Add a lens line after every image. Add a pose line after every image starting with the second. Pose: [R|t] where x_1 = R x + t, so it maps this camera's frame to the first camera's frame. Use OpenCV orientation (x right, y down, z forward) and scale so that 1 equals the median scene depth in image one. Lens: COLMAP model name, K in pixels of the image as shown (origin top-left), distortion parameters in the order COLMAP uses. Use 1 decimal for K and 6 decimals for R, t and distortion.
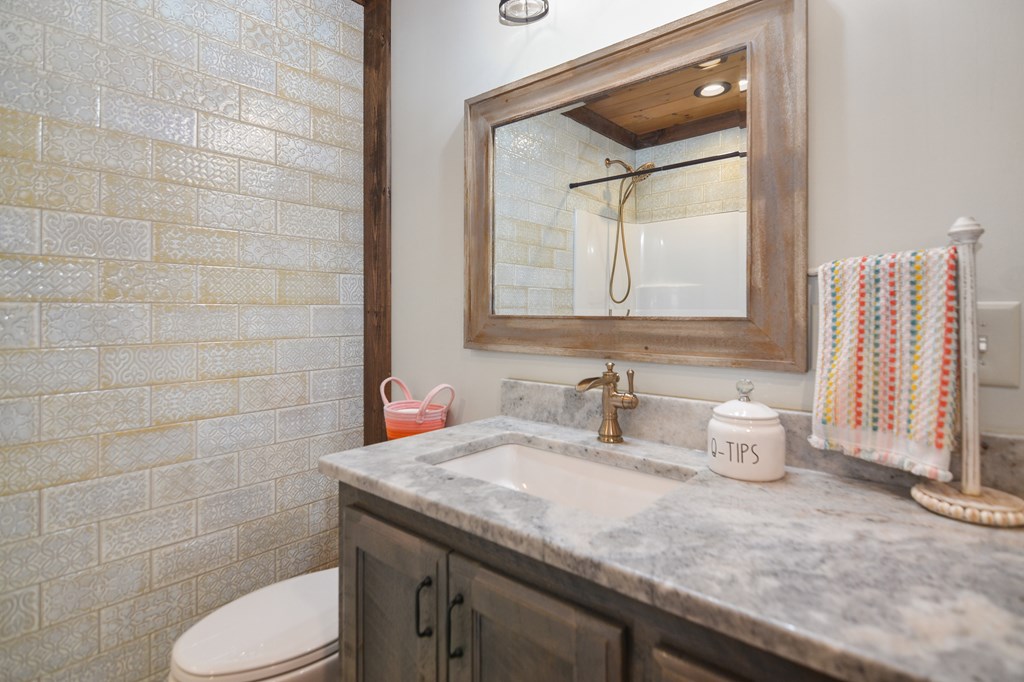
lens RADIAL K [[513.6, 0, 513.5], [0, 513.6, 321.3], [0, 0, 1]] dist [0.000208, -0.001115]
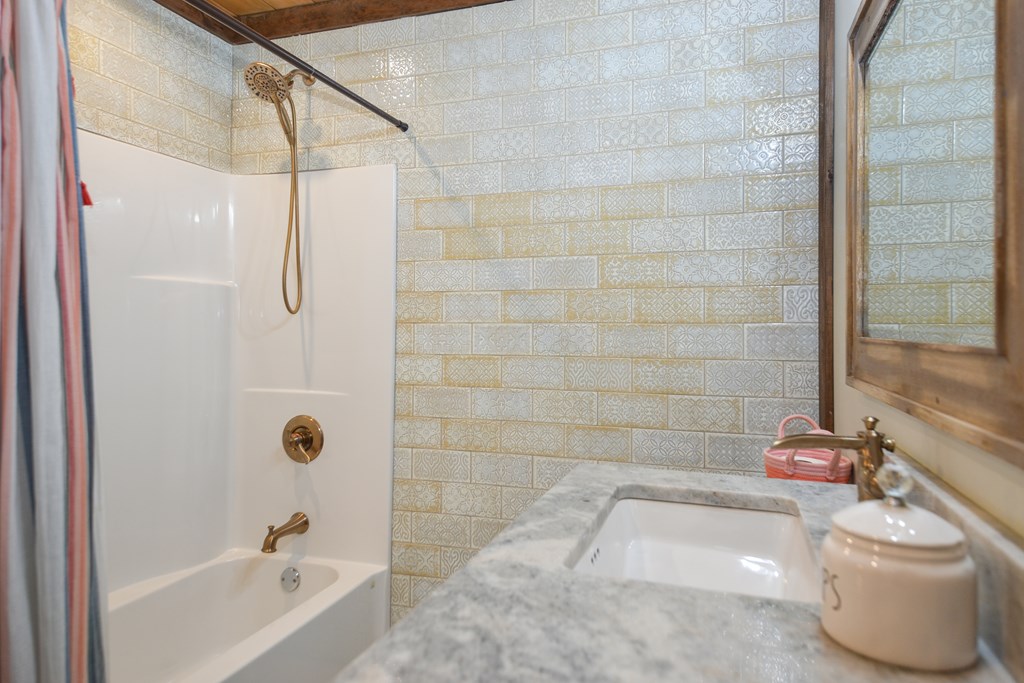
lens RADIAL K [[642.6, 0, 512.0], [0, 642.6, 341.5], [0, 0, 1]] dist [0.030845, -0.000503]
pose [[0.365735, 0.021523, -0.930470, 0.683173], [-0.022027, 0.999653, 0.014465, -0.010557], [0.930458, 0.015206, 0.366082, 0.286149]]
